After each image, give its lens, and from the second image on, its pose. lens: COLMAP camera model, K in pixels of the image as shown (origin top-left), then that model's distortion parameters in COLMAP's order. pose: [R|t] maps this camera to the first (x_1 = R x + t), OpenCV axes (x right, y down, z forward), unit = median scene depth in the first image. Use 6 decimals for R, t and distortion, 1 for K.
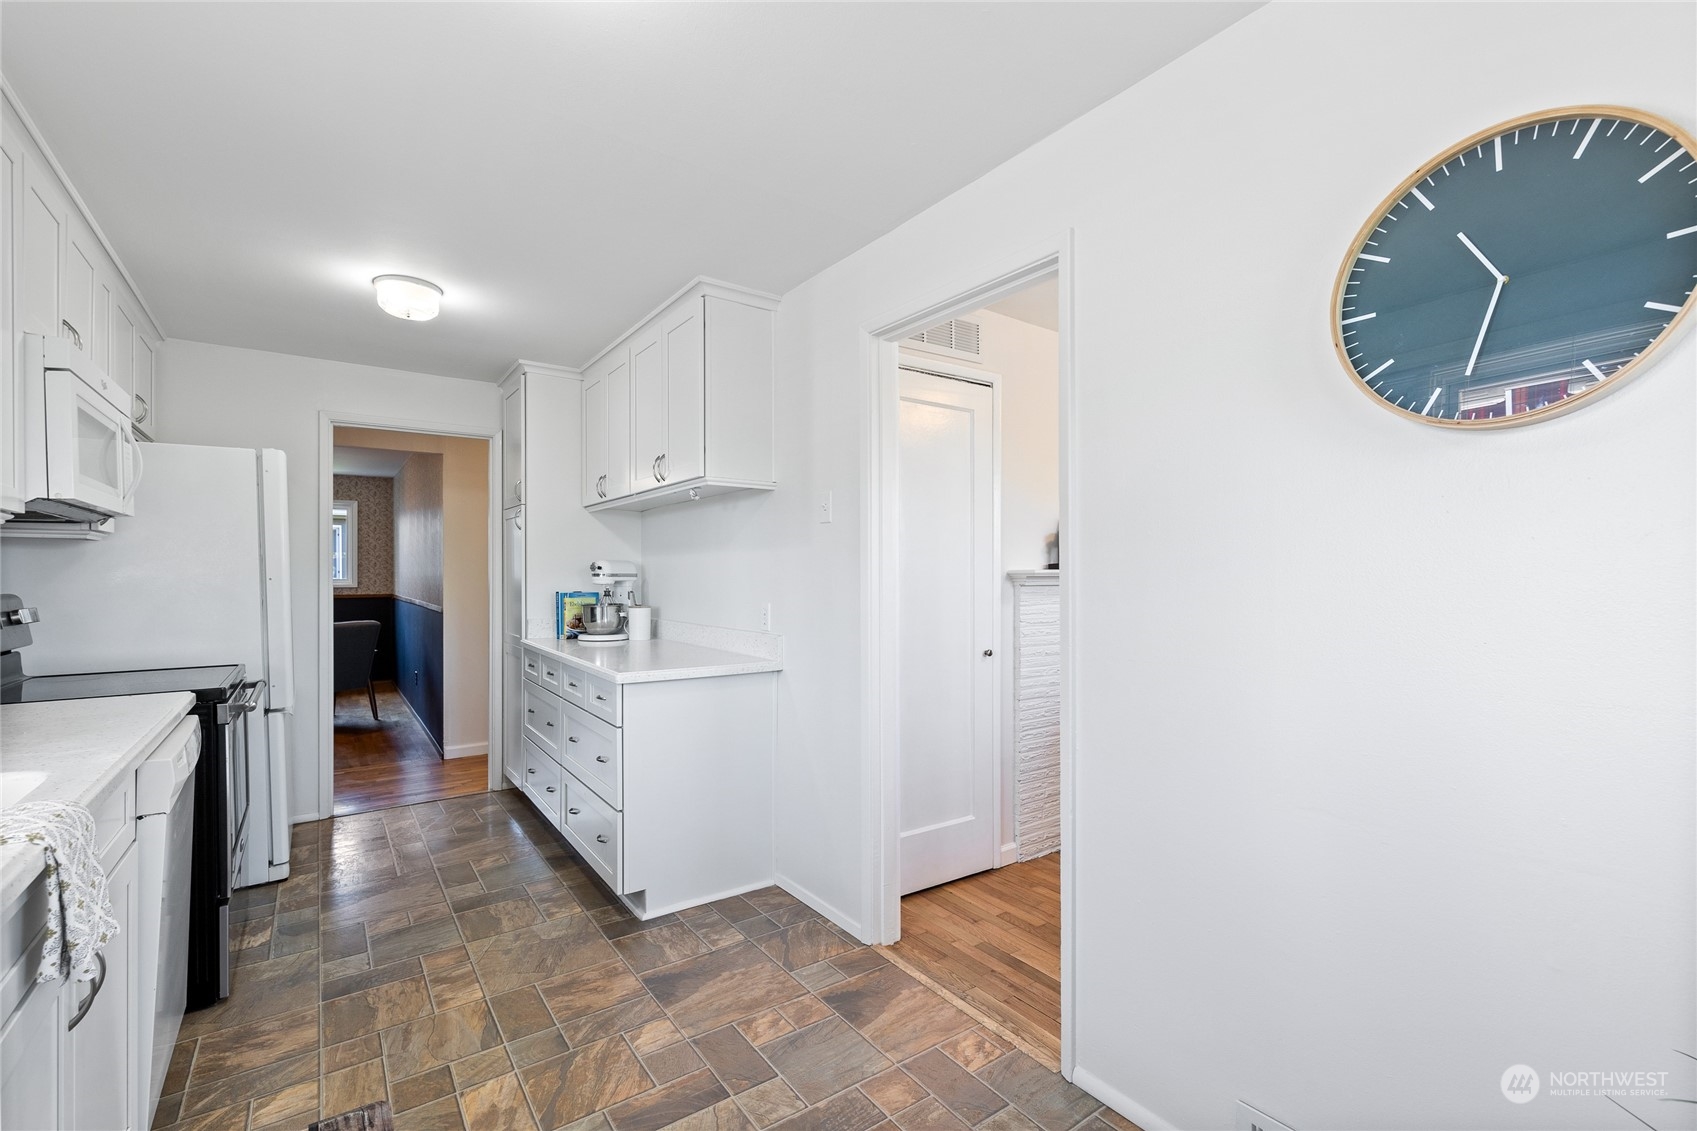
lens RADIAL K [[737.3, 0, 844.3], [0, 737.3, 577.1], [0, 0, 1]] dist [0.008235, -0.000804]
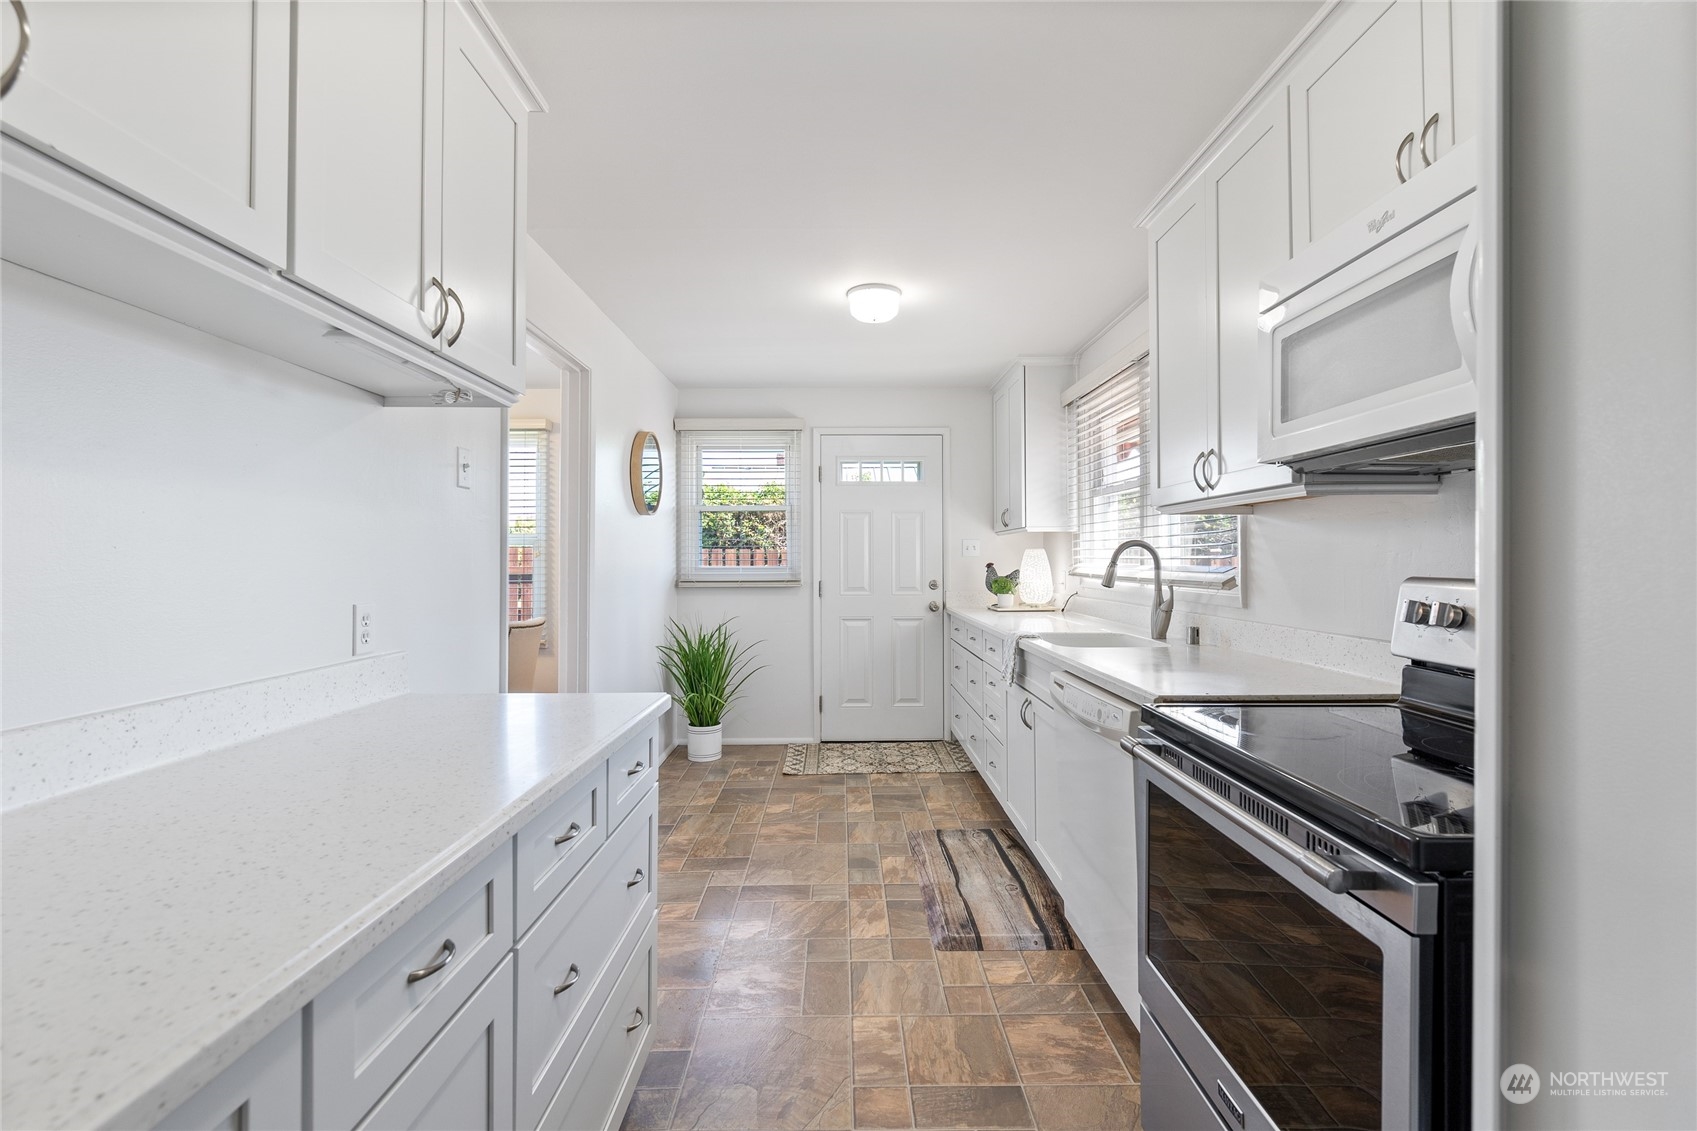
lens RADIAL K [[737.3, 0, 848.9], [0, 737.3, 557.2], [0, 0, 1]] dist [0.008235, -0.000804]
pose [[-0.820590, 0.005089, 0.571494, -1.114553], [0.004855, 0.999986, -0.001934, 0.005047], [-0.571496, 0.001188, -0.820604, 1.939728]]
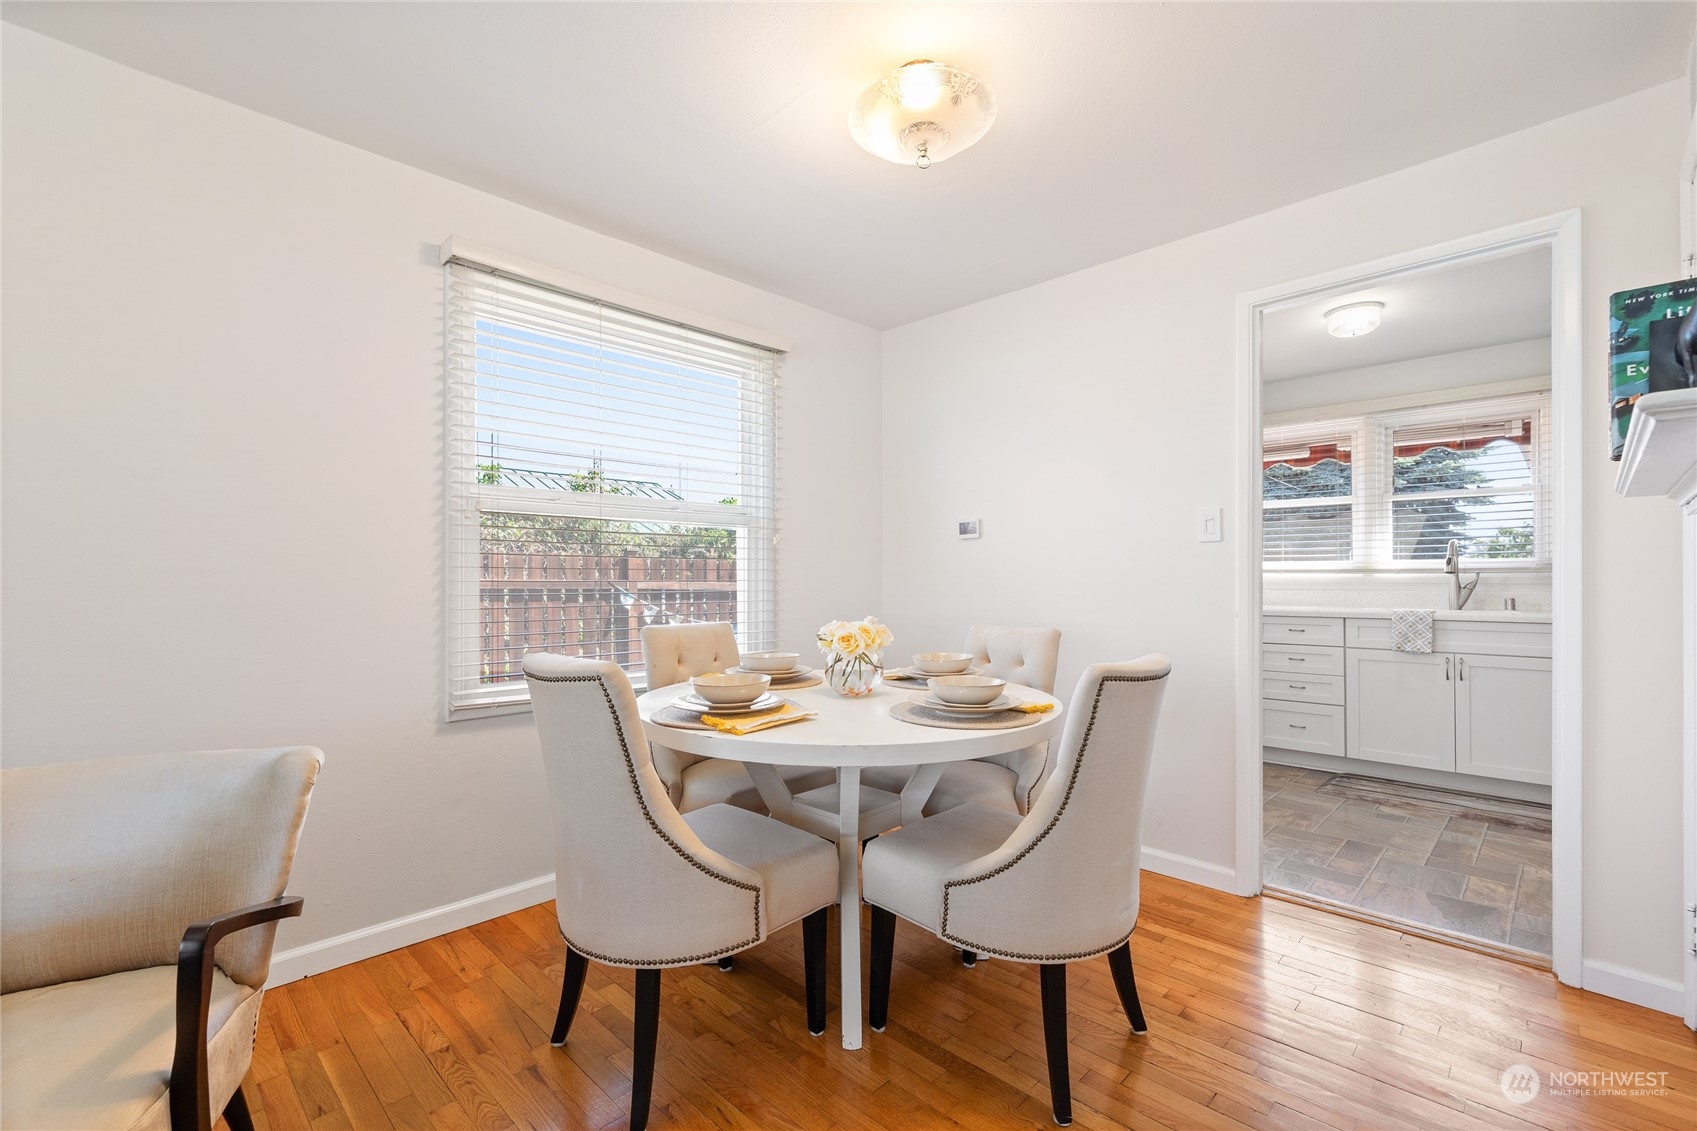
lens RADIAL K [[737.3, 0, 848.8], [0, 737.3, 568.3], [0, 0, 1]] dist [0.008235, -0.000804]
pose [[-0.986203, 0.003180, -0.165510, 1.259568], [0.005180, 0.999919, -0.011651, 0.063946], [0.165459, -0.012348, -0.986139, 2.180911]]
